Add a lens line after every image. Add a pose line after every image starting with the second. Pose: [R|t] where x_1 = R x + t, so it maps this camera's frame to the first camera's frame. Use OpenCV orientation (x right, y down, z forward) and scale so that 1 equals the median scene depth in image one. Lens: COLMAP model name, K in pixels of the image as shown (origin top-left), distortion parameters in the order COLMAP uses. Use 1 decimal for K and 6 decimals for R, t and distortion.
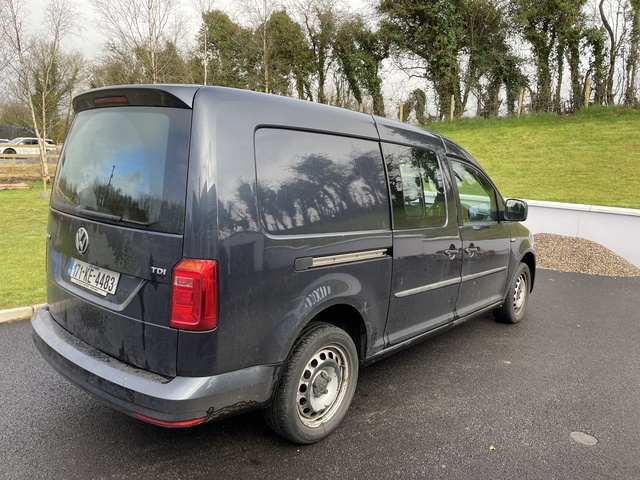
lens RADIAL K [[482.0, 0, 319.2], [0, 482.0, 238.8], [0, 0, 1]] dist [0.023755, -0.010487]
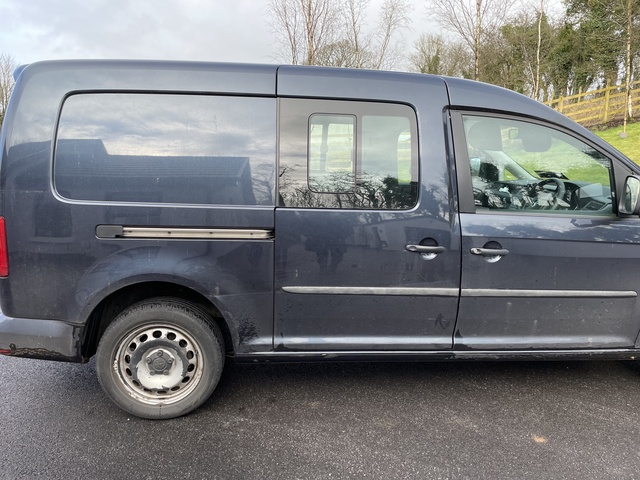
lens RADIAL K [[482.0, 0, 317.0], [0, 482.0, 239.0], [0, 0, 1]] dist [0.023755, -0.010487]
pose [[0.717856, 0.095984, -0.689543, 0.760135], [-0.073985, 0.995359, 0.061531, -0.020455], [0.692249, 0.006846, 0.721626, 0.465526]]
